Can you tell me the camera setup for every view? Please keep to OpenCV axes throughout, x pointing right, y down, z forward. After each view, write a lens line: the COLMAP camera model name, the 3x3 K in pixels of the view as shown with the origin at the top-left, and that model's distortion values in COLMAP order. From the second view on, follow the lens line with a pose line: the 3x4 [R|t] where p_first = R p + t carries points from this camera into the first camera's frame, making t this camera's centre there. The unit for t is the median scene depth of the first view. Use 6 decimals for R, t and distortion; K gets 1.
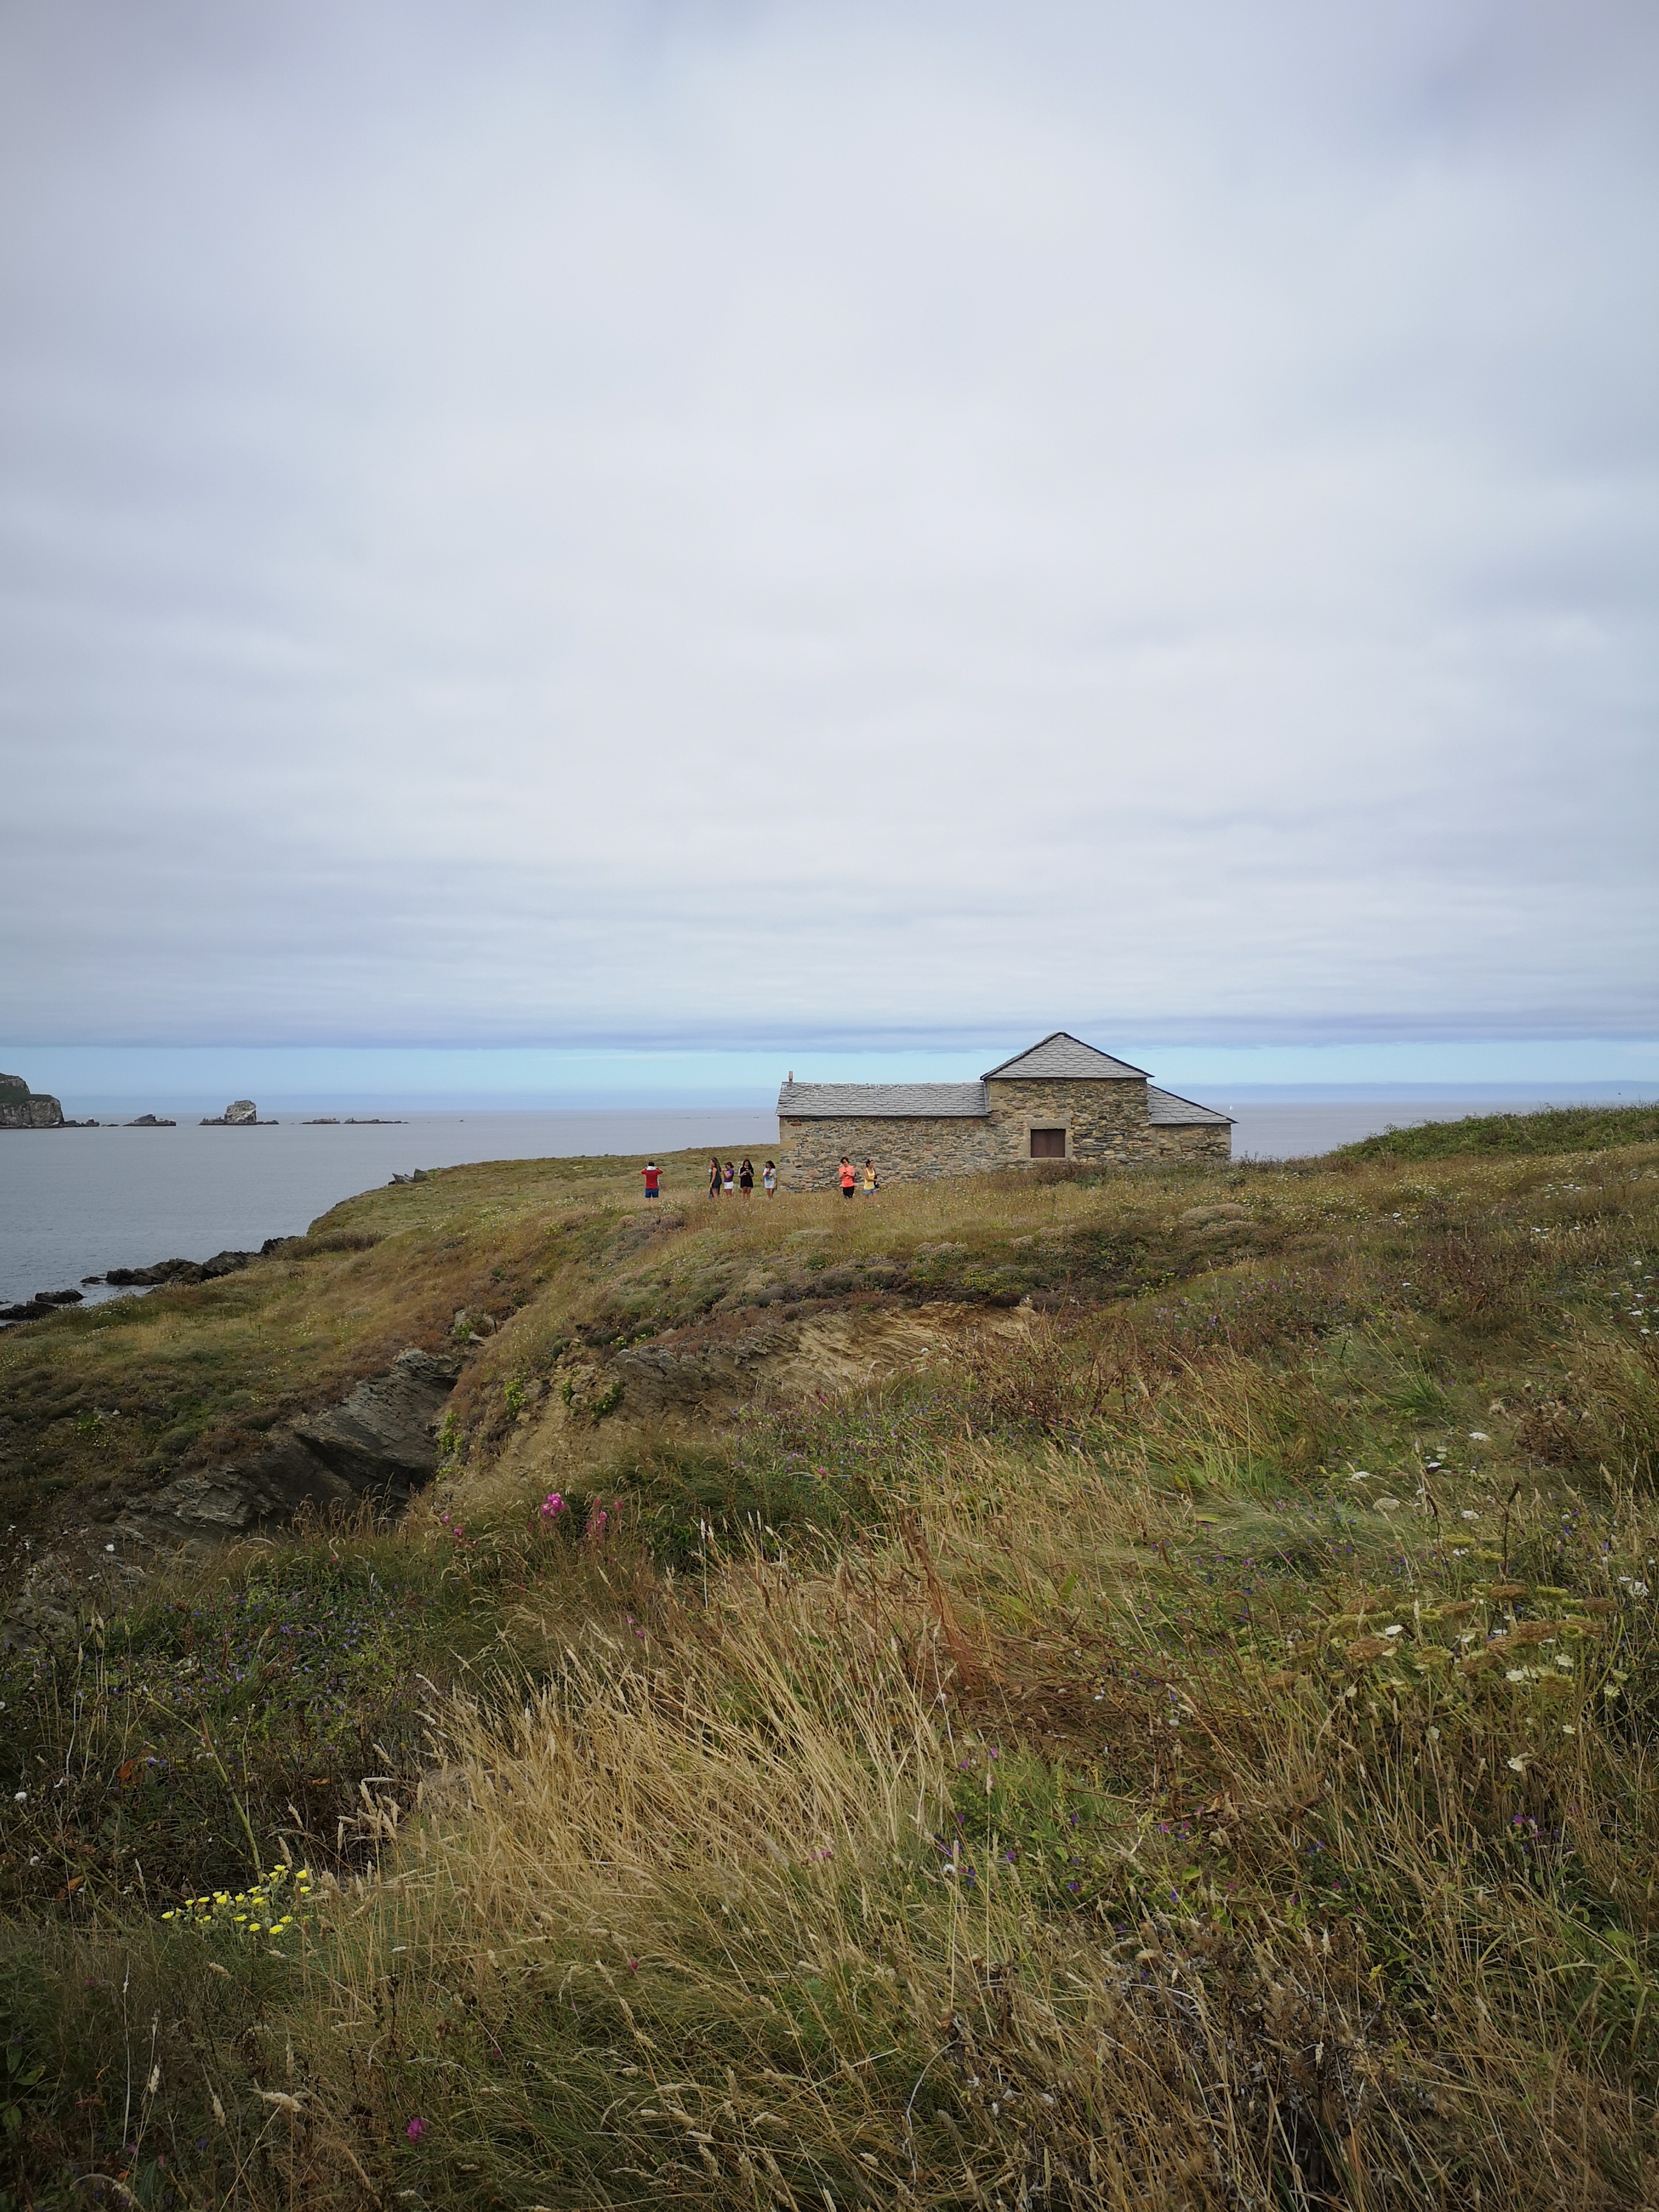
lens RADIAL K [[1731.2, 0, 828.7], [0, 1731.2, 1110.0], [0, 0, 1]] dist [0.071215, -0.048819]
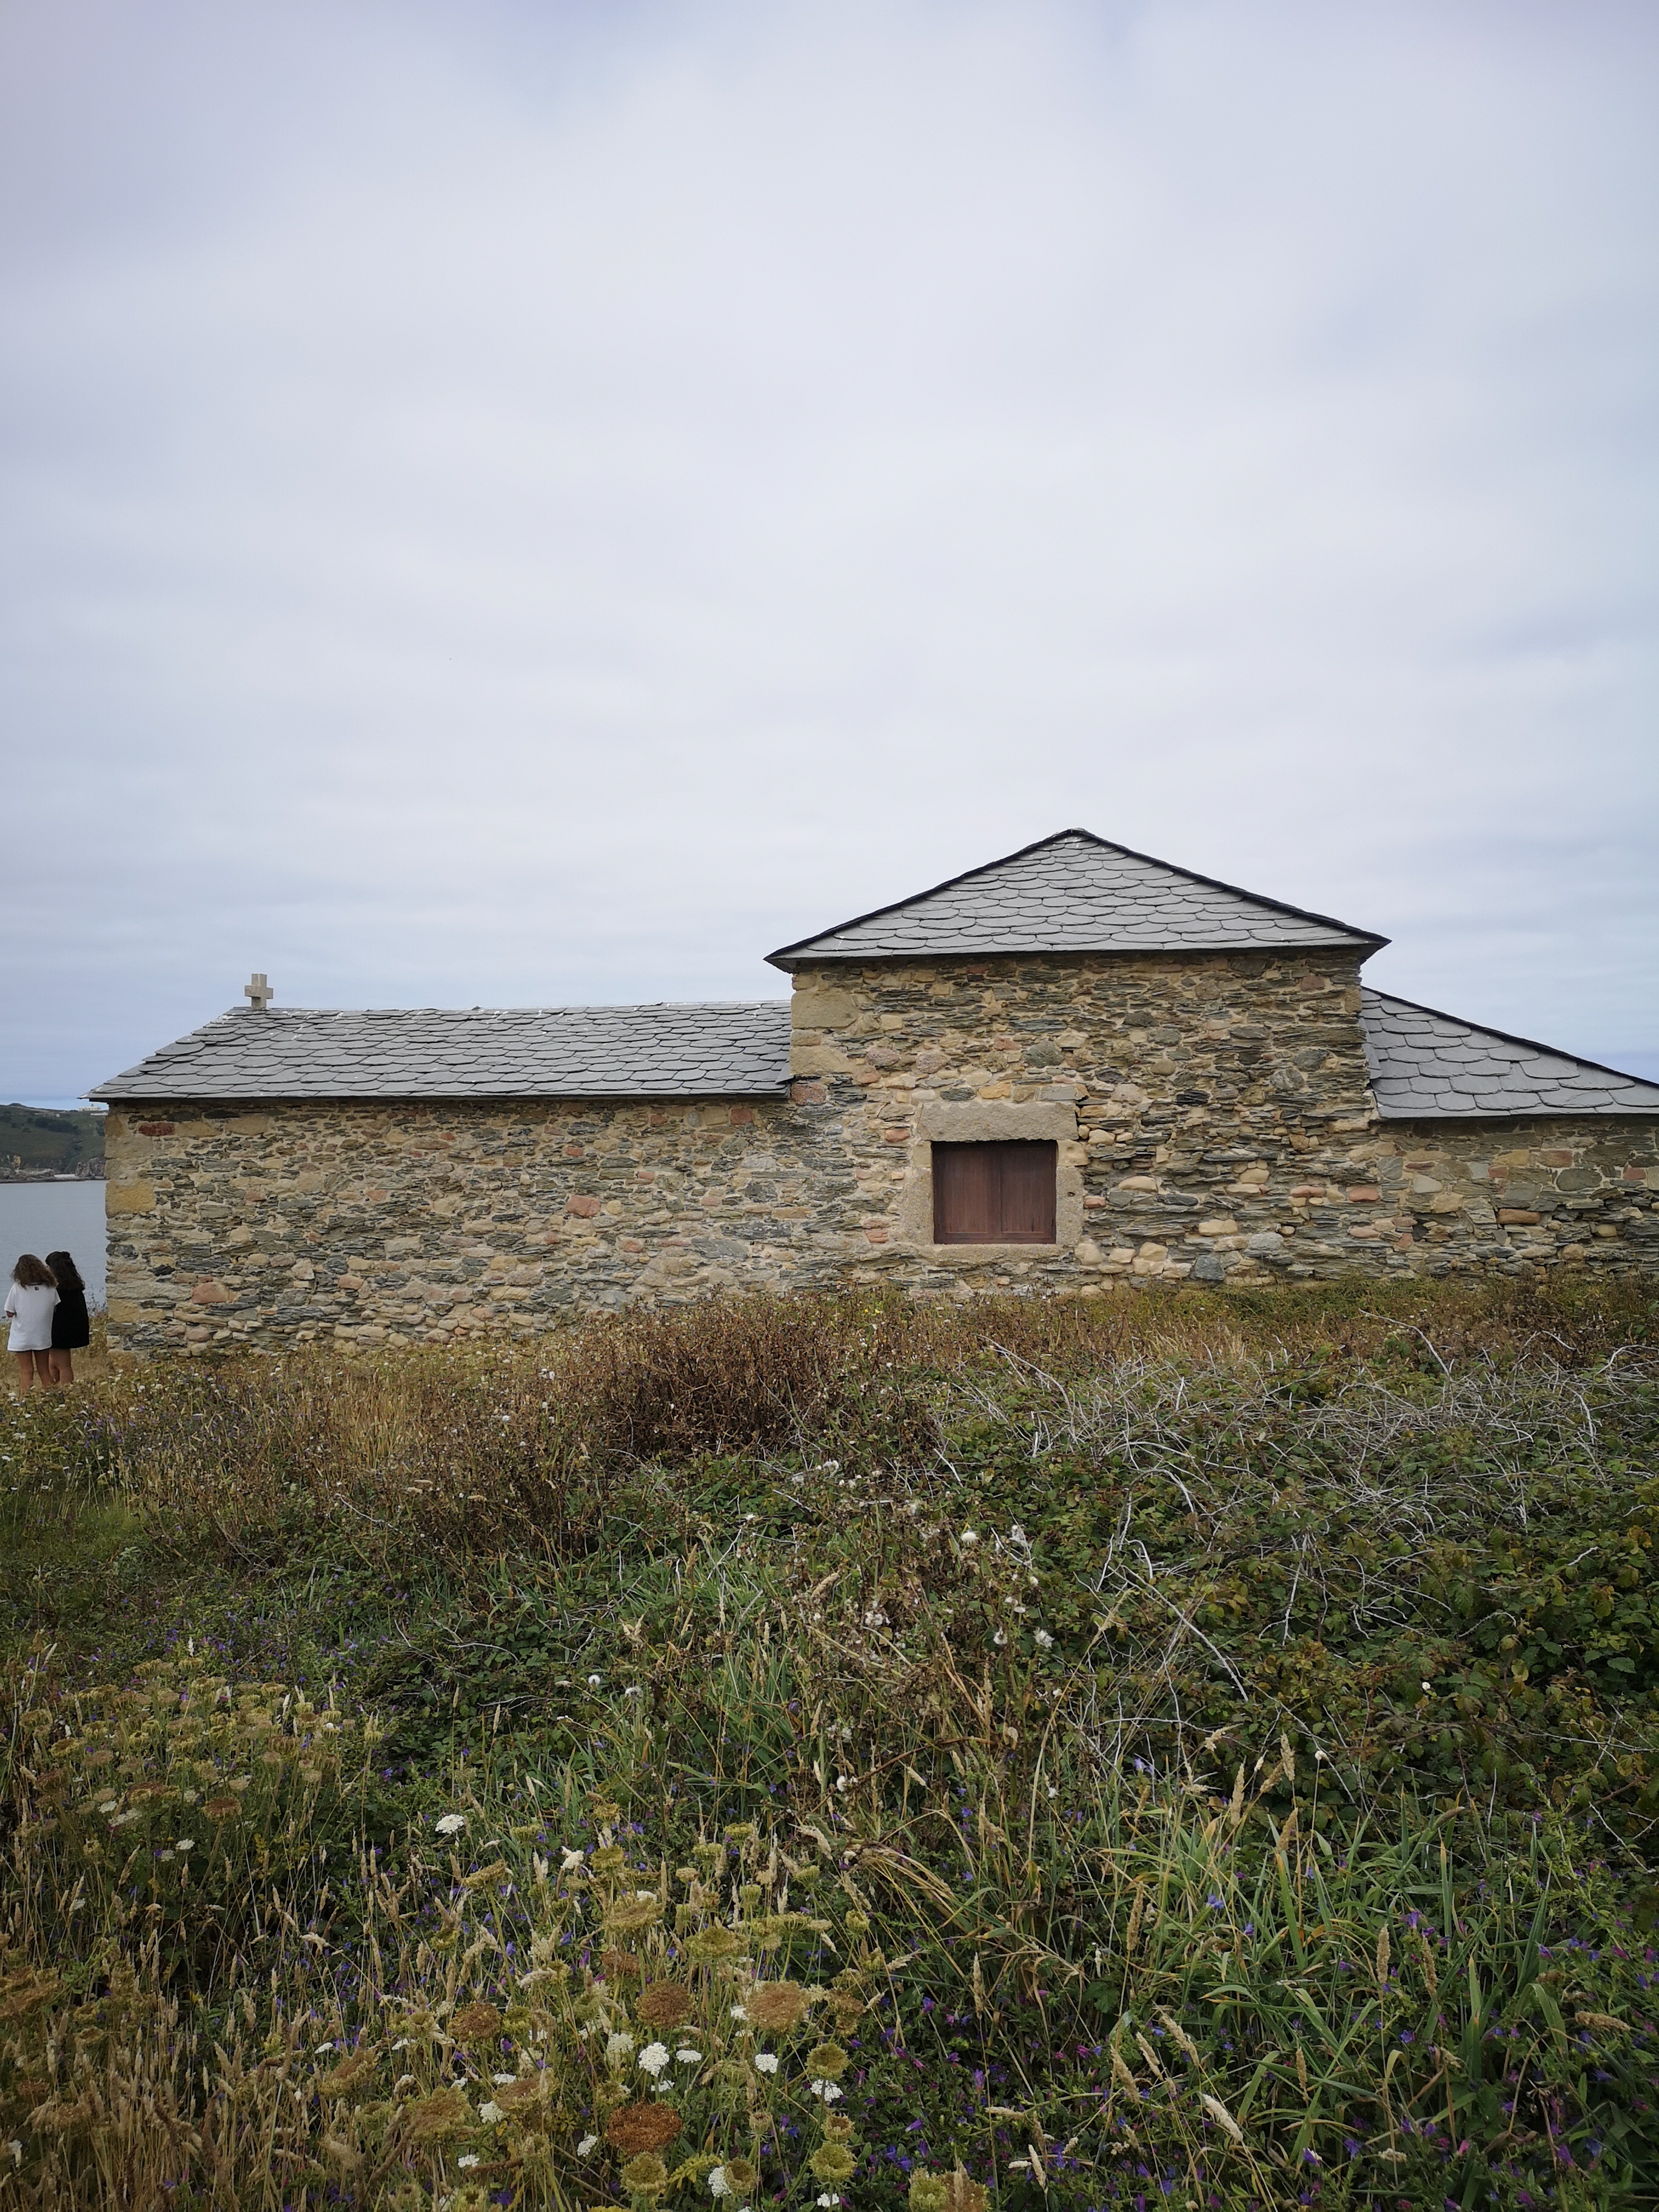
lens RADIAL K [[1731.2, 0, 830.6], [0, 1731.2, 1101.6], [0, 0, 1]] dist [0.071215, -0.048819]
pose [[0.999884, -0.011616, 0.009805, 0.097547], [0.011410, 0.999718, 0.020814, -0.001389], [-0.010044, -0.020699, 0.999735, 0.721249]]
